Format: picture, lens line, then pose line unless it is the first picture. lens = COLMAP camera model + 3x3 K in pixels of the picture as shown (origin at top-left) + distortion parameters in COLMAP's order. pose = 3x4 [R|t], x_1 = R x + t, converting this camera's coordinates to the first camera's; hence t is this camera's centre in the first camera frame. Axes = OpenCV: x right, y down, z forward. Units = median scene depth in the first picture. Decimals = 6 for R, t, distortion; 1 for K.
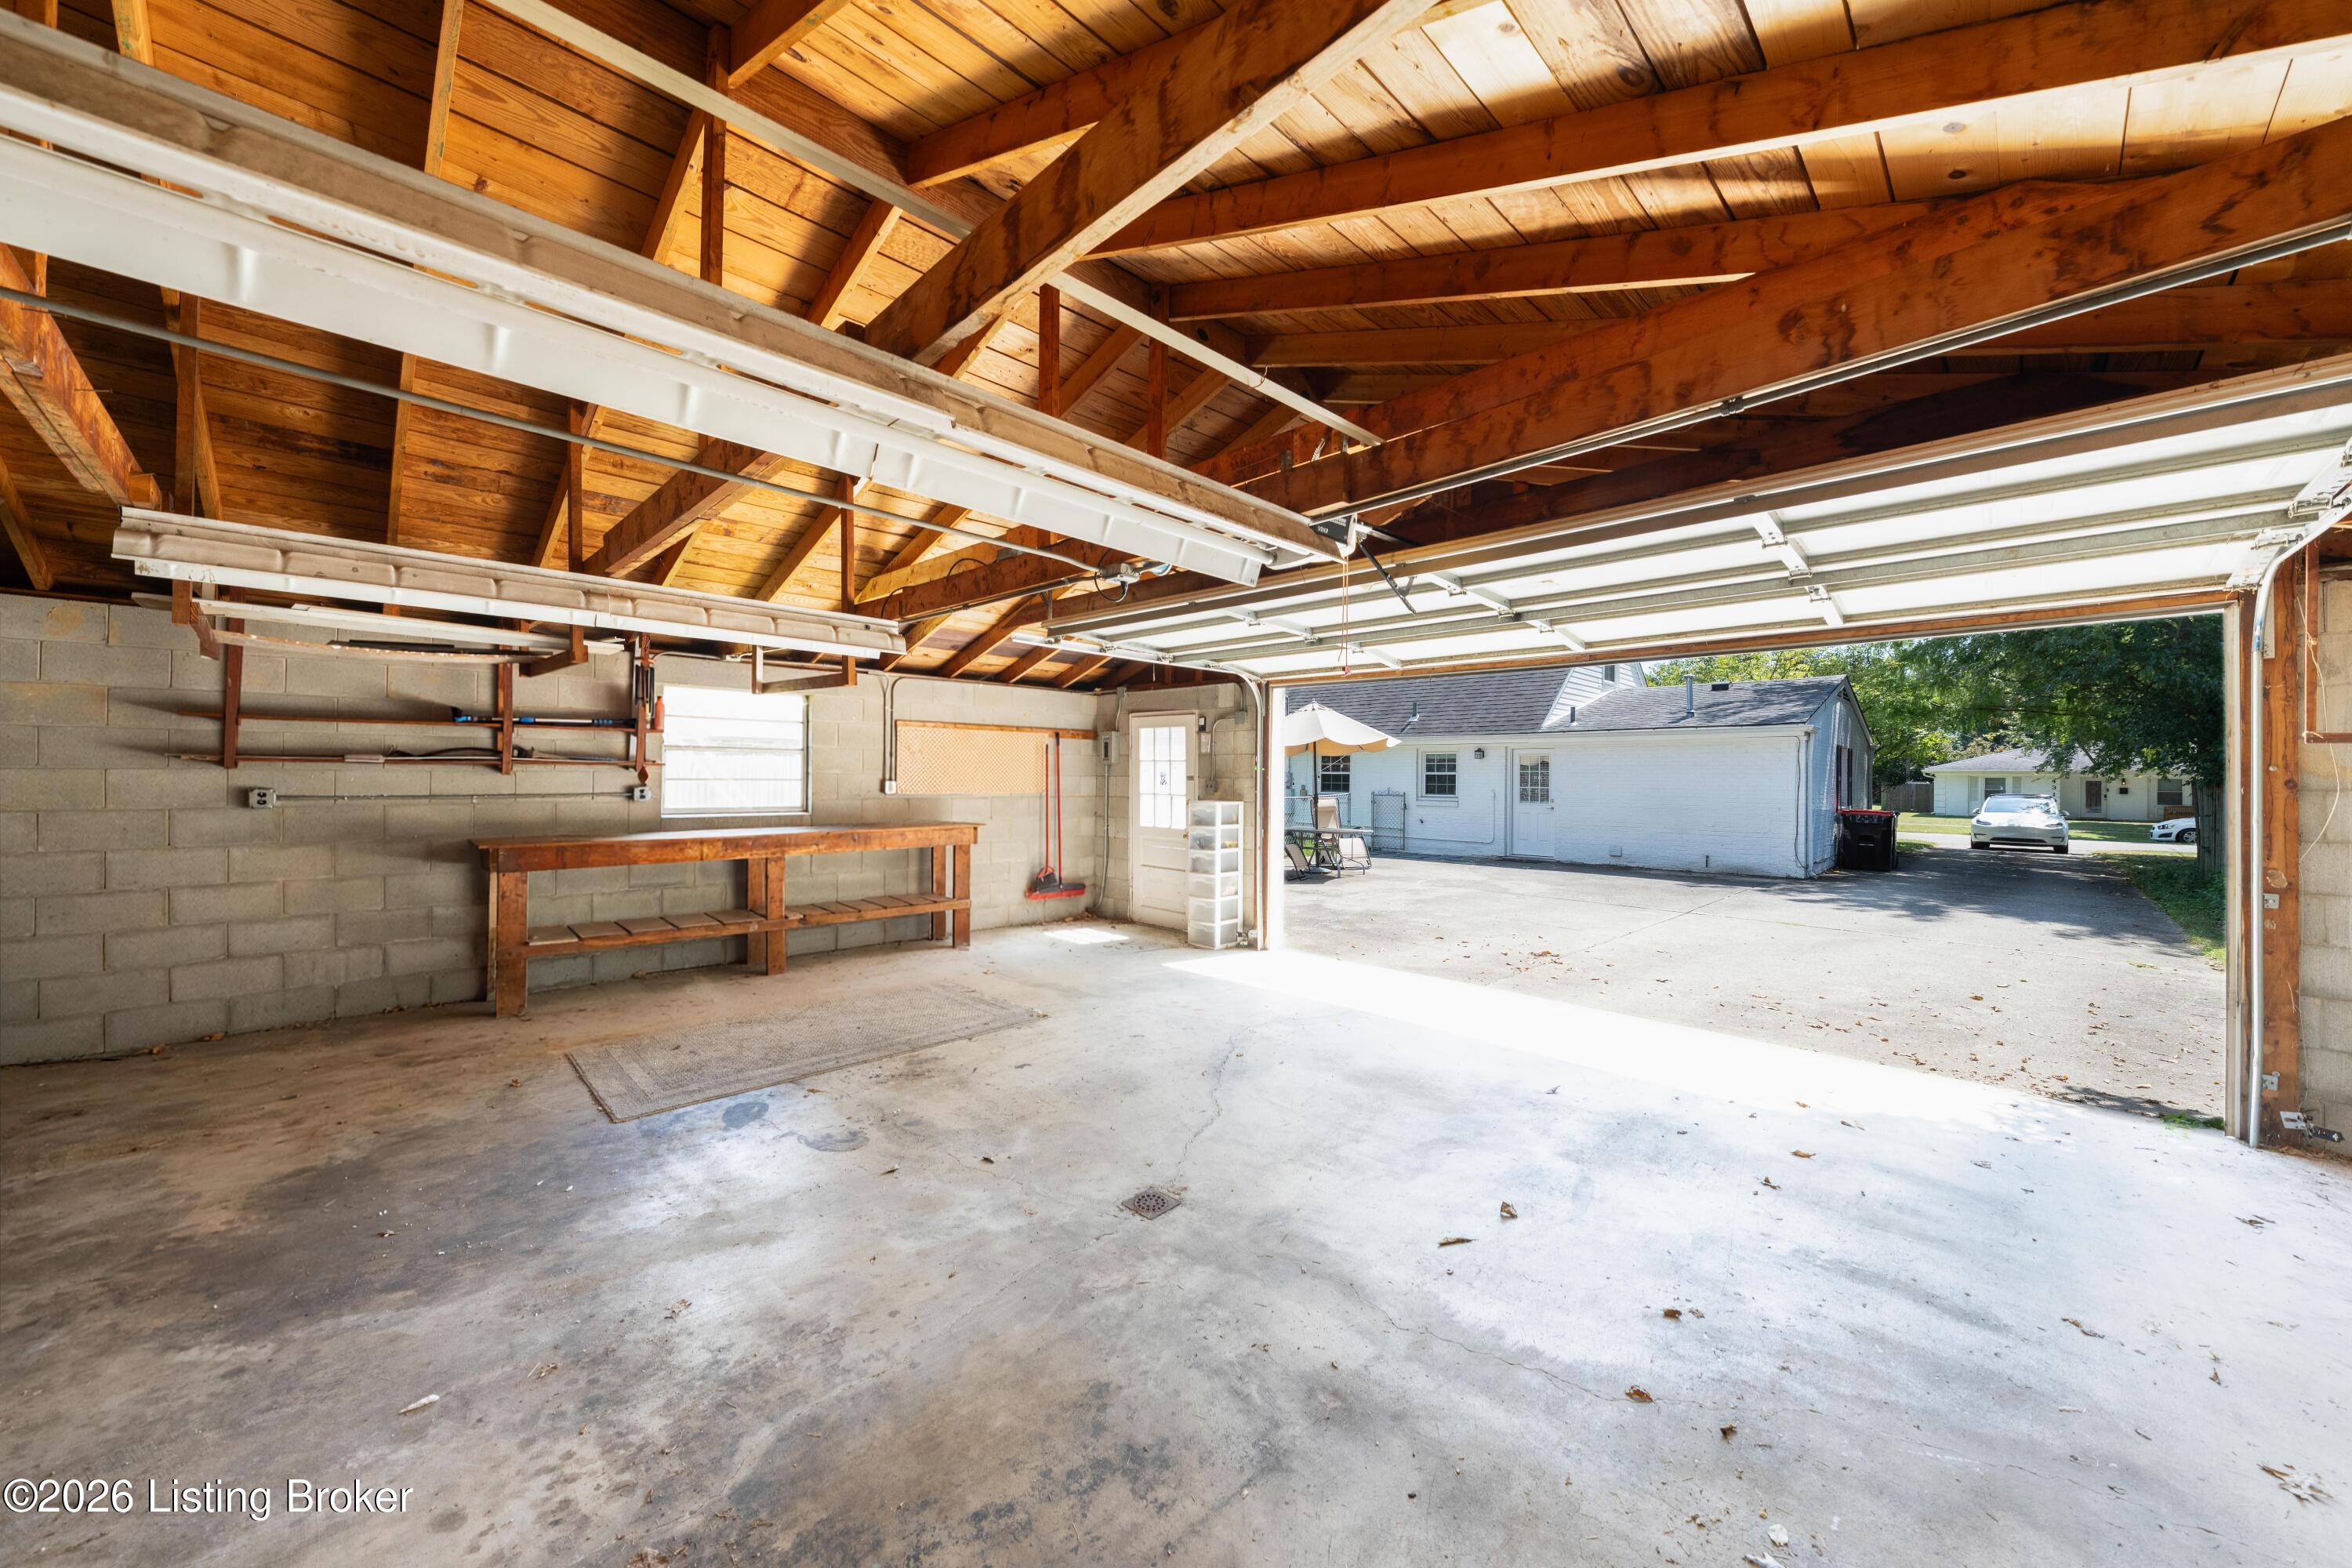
lens RADIAL K [[827.5, 0, 1169.1], [0, 827.5, 772.1], [0, 0, 1]] dist [-0.001406, -0.000217]
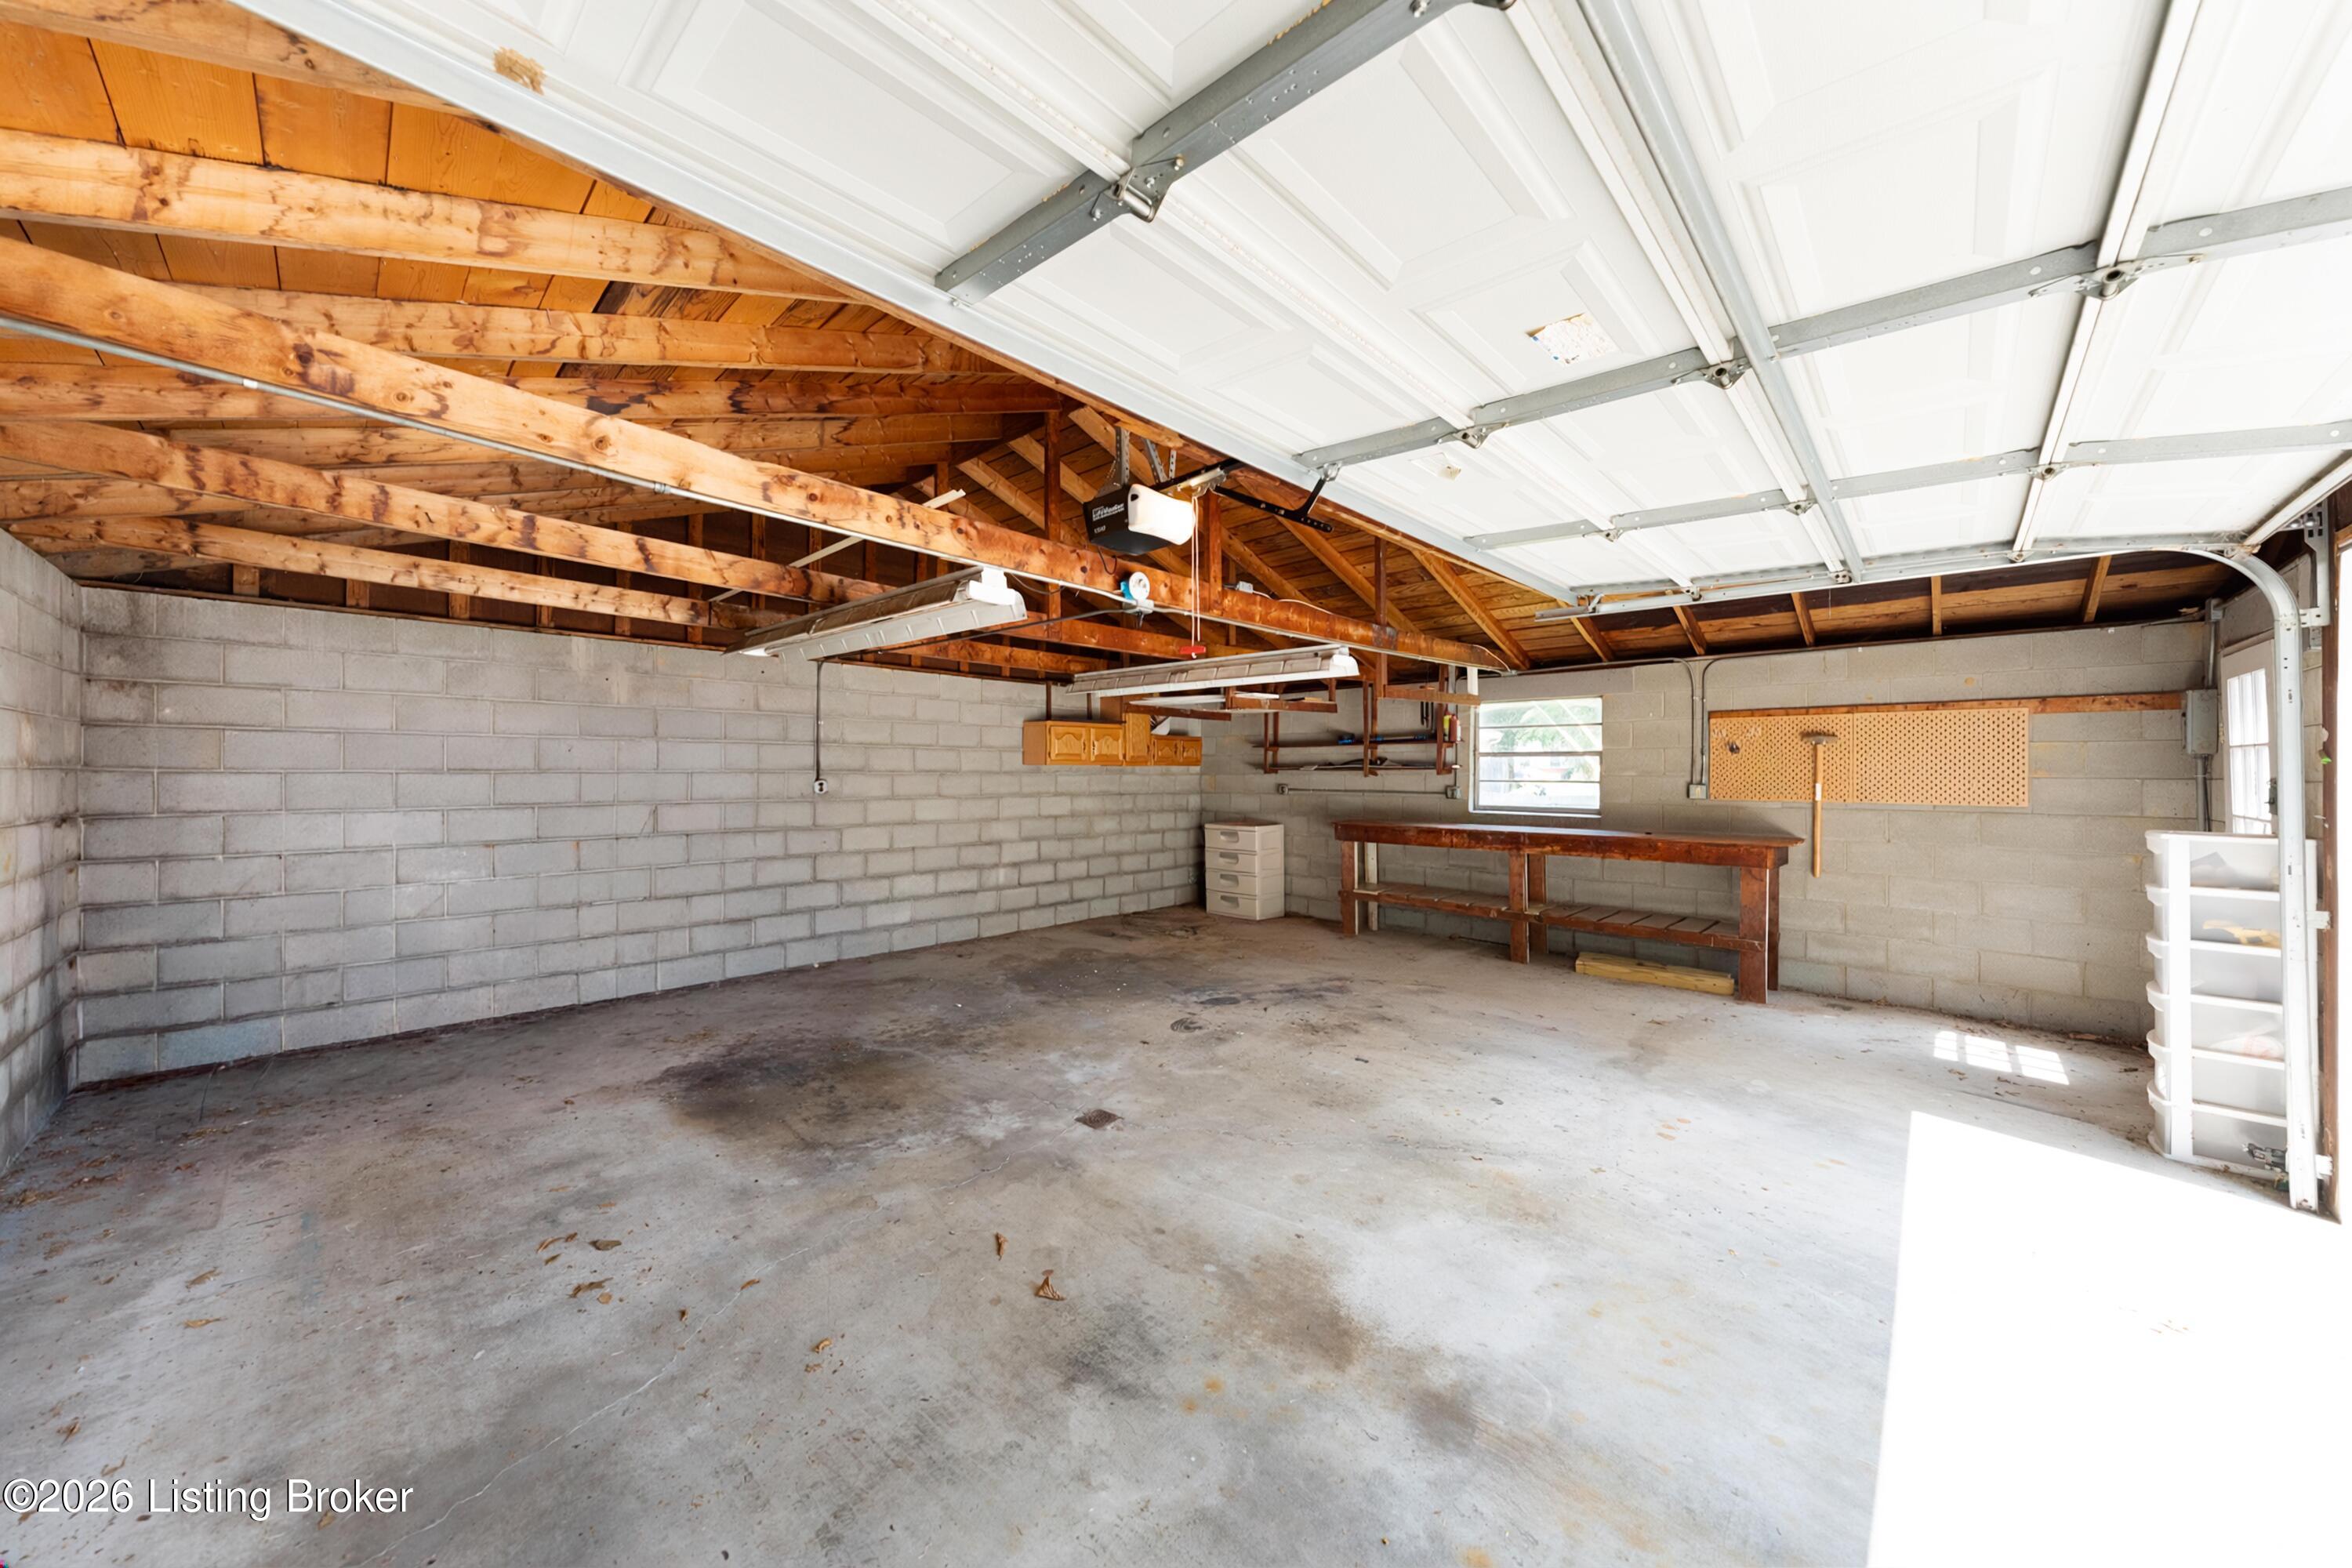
lens RADIAL K [[827.5, 0, 1169.1], [0, 827.5, 772.1], [0, 0, 1]] dist [-0.001406, -0.000217]
pose [[0.028795, -0.009976, -0.999536, 1.012587], [-0.000666, 0.999950, -0.009999, 0.014073], [0.999585, 0.000953, 0.028787, 0.888291]]
